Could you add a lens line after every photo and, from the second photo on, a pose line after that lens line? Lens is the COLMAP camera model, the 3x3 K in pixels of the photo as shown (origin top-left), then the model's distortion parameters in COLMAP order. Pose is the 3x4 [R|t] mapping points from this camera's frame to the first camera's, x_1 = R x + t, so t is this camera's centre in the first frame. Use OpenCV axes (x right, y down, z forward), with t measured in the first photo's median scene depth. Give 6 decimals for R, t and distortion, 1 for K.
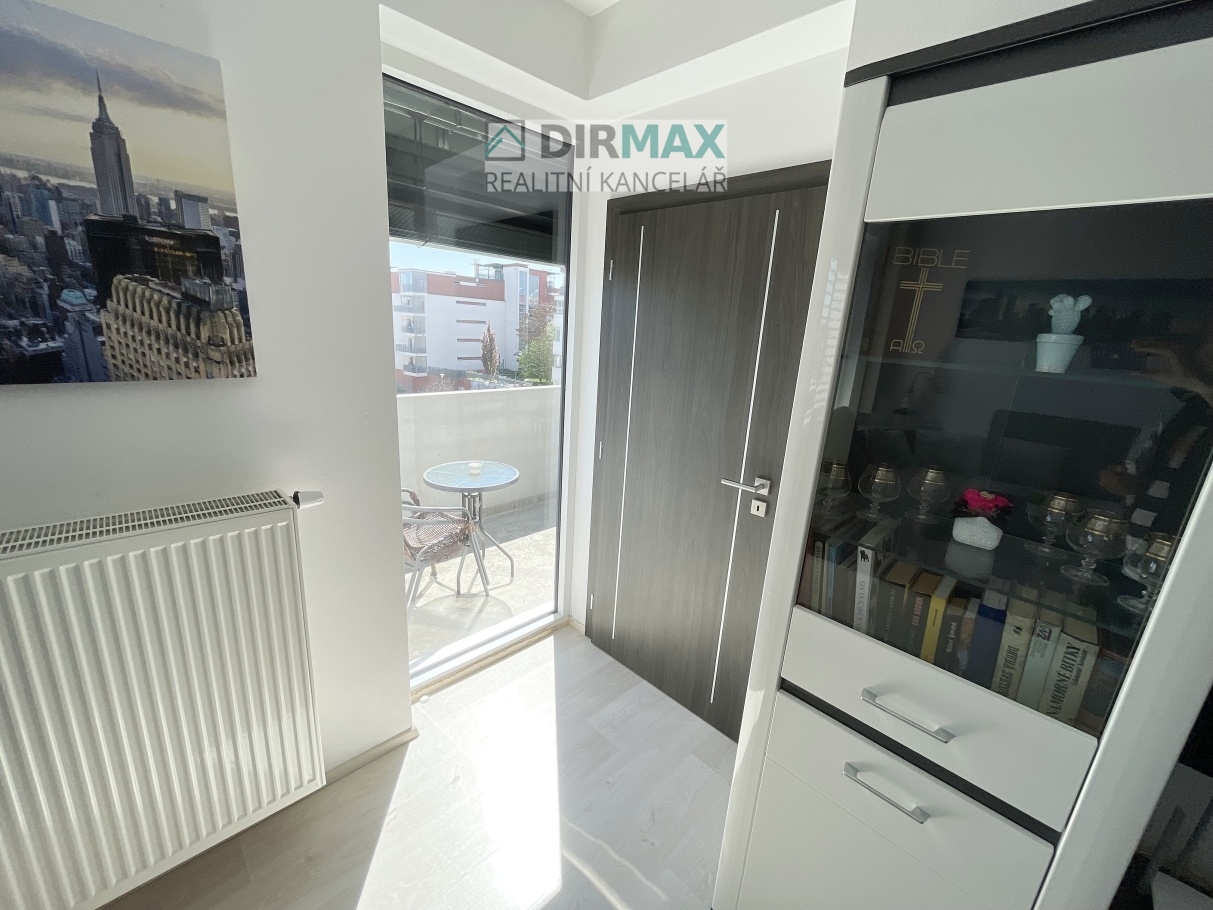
lens RADIAL K [[488.8, 0, 607.9], [0, 488.8, 450.8], [0, 0, 1]] dist [-0.001756, -0.001013]
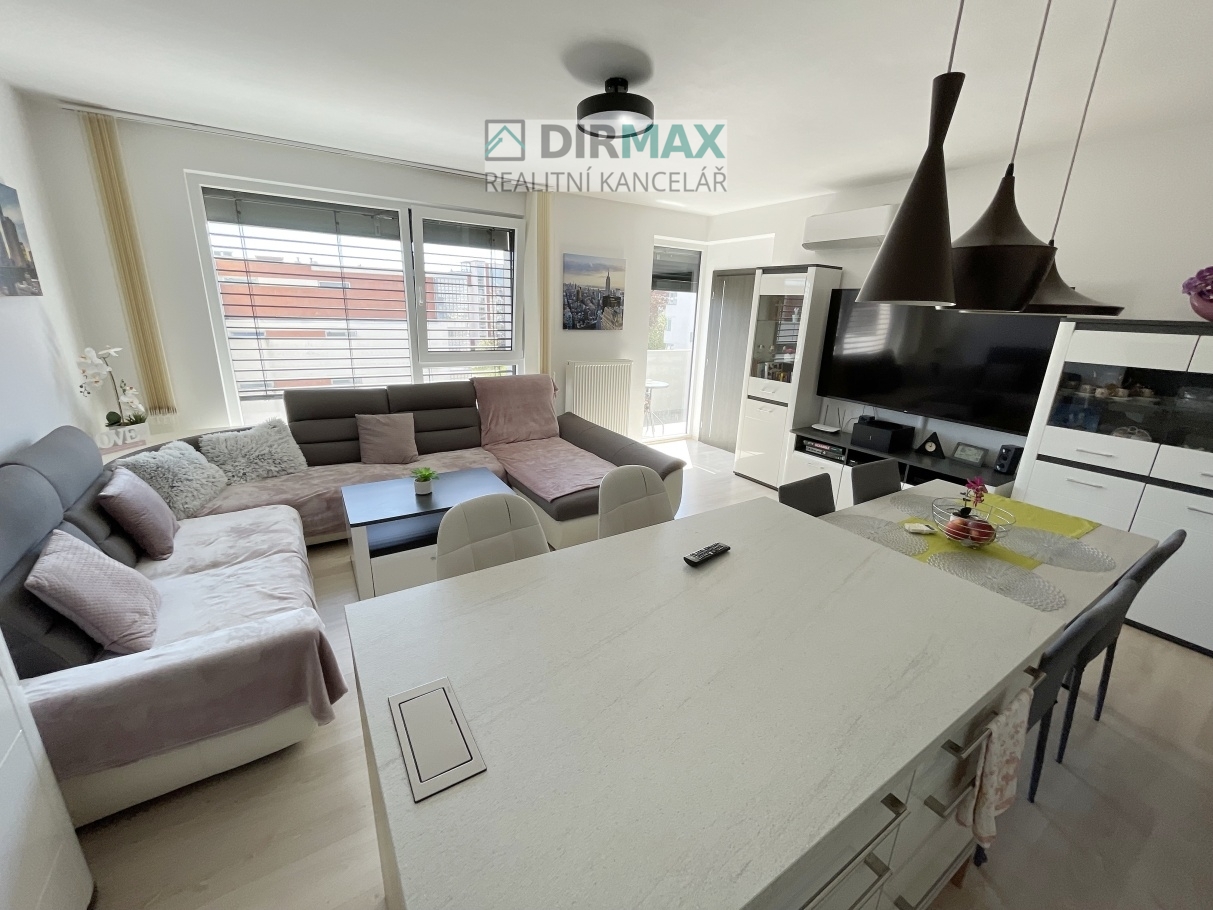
lens RADIAL K [[488.8, 0, 607.9], [0, 488.8, 450.8], [0, 0, 1]] dist [-0.001756, -0.001013]
pose [[0.976472, 0.033593, -0.213011, 0.077591], [-0.029770, 0.999333, 0.021129, 0.878760], [0.213578, -0.014290, 0.976821, -3.436294]]
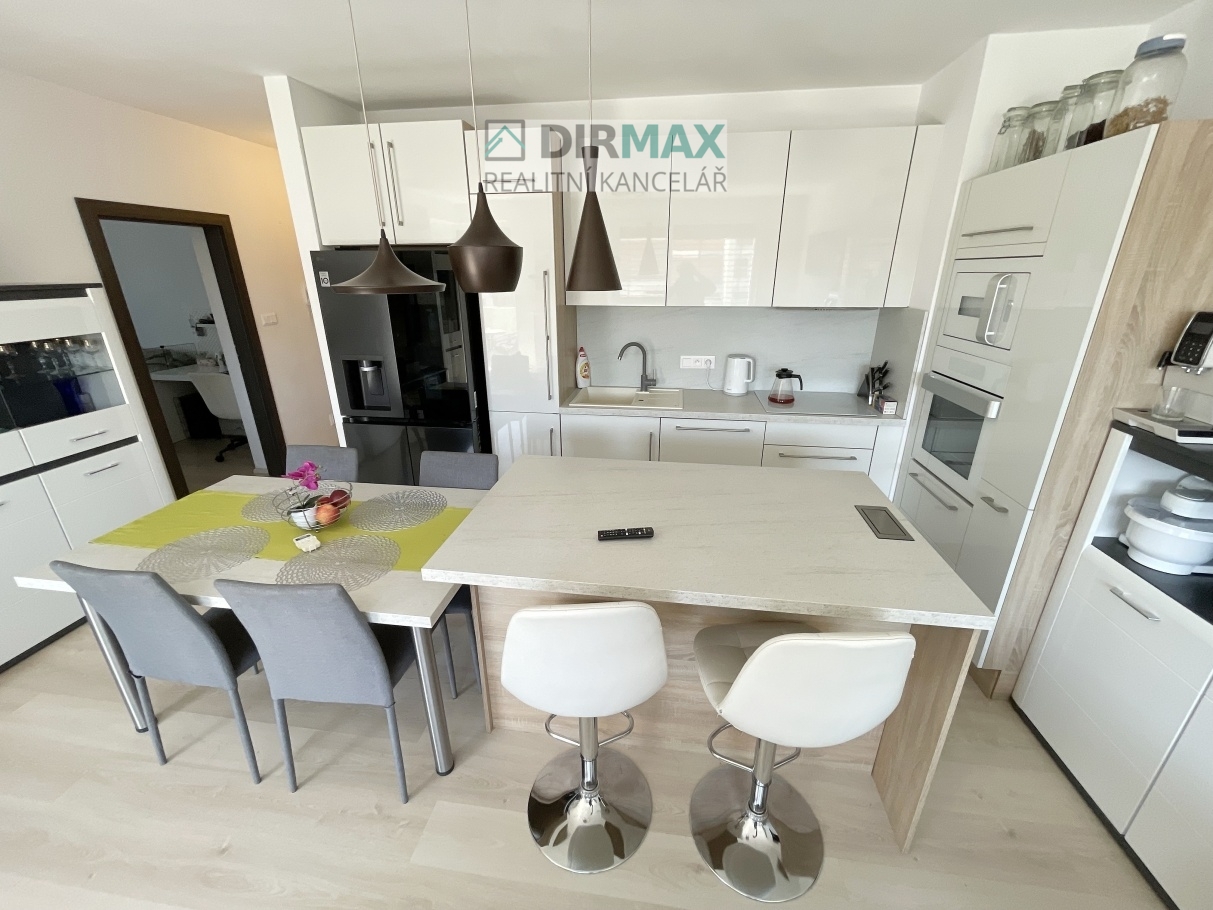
lens RADIAL K [[488.8, 0, 607.9], [0, 488.8, 450.8], [0, 0, 1]] dist [-0.001756, -0.001013]
pose [[-0.601829, -0.332261, 0.726226, -0.790576], [0.169495, 0.835490, 0.522712, 0.265792], [-0.780431, 0.437675, -0.446506, -1.632193]]
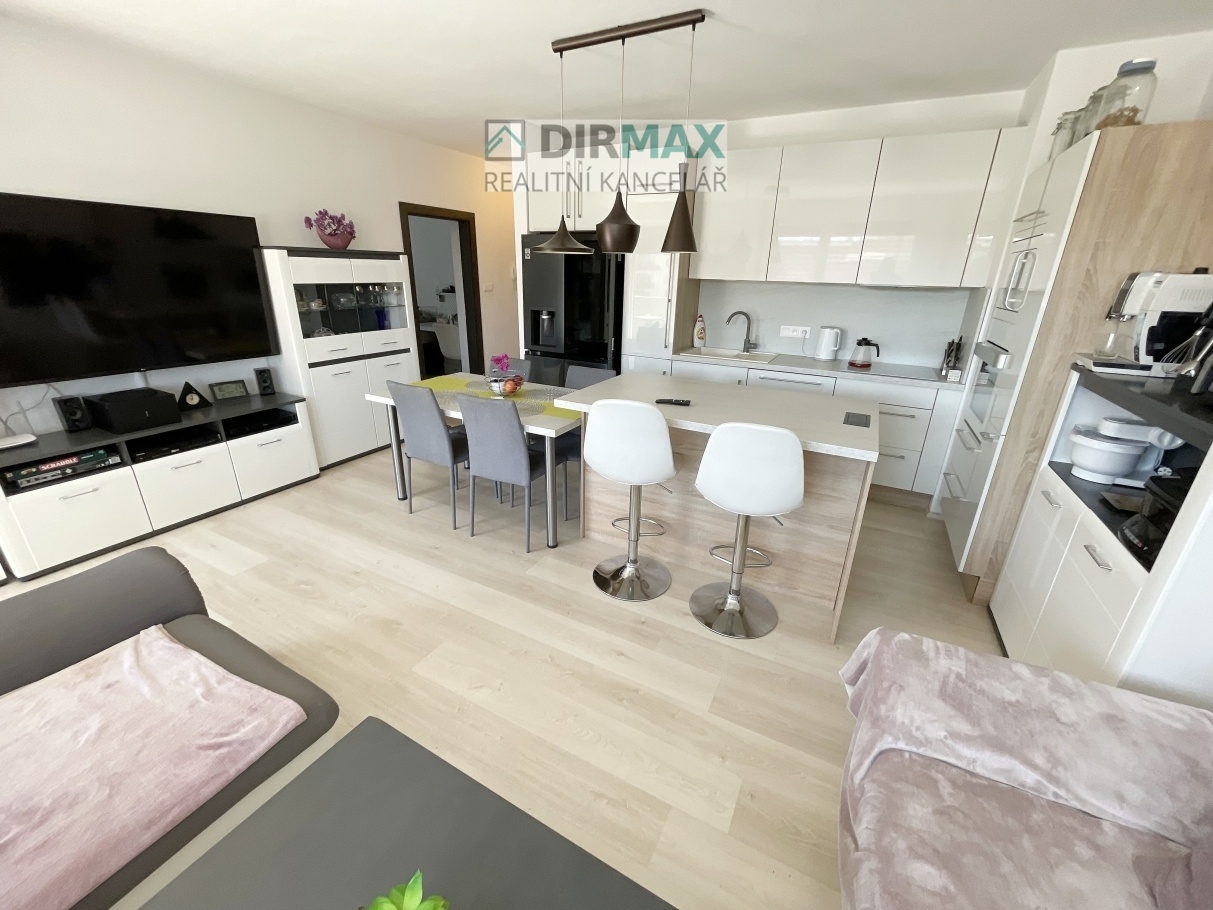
lens RADIAL K [[488.8, 0, 607.9], [0, 488.8, 450.8], [0, 0, 1]] dist [-0.001756, -0.001013]
pose [[-0.296955, -0.393417, 0.870081, -1.802274], [0.200905, 0.865046, 0.459708, 0.300526], [-0.933518, 0.311316, -0.177840, -1.447954]]
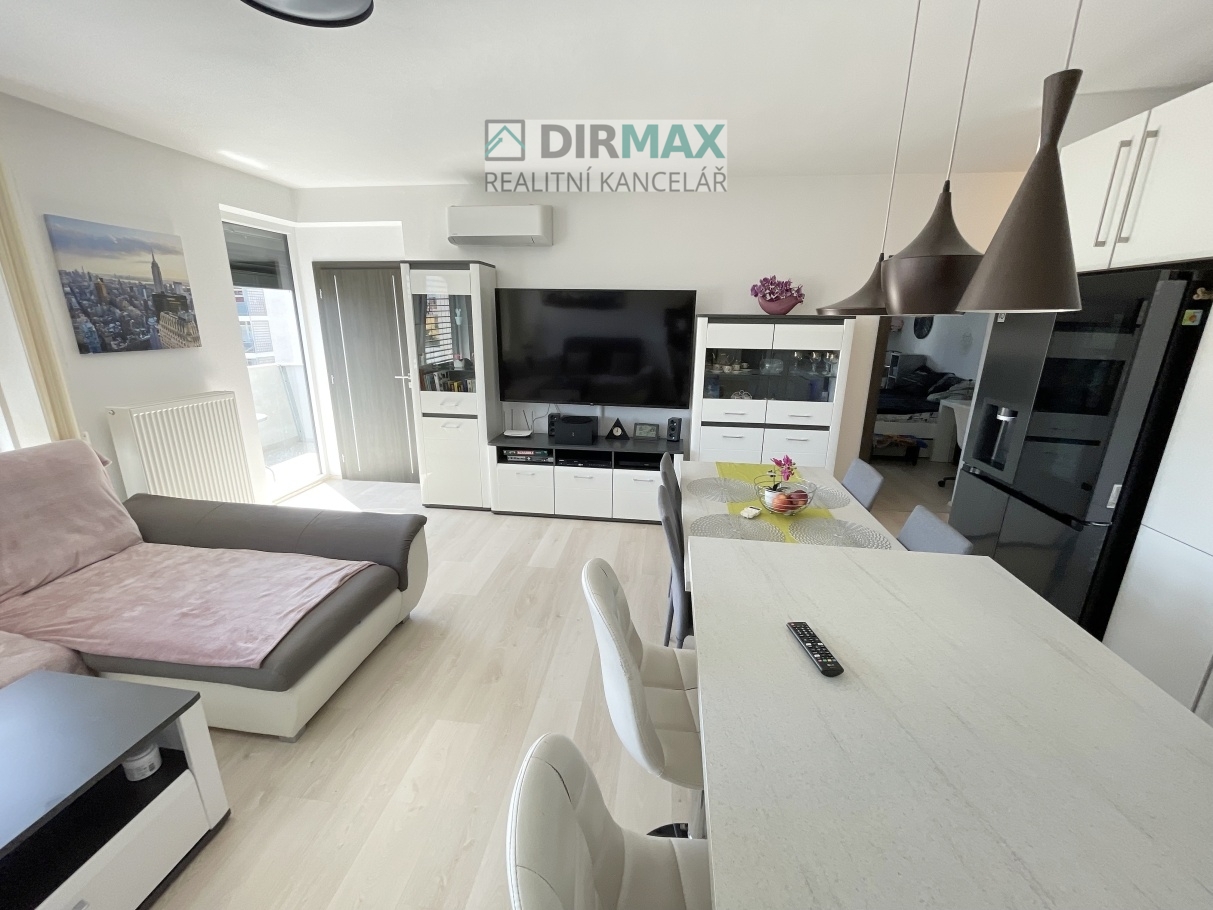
lens RADIAL K [[488.8, 0, 607.9], [0, 488.8, 450.8], [0, 0, 1]] dist [-0.001756, -0.001013]
pose [[0.790626, -0.210419, 0.575008, -0.694675], [0.189676, 0.977068, 0.096748, 0.631458], [-0.582180, 0.032573, 0.812408, -2.710308]]
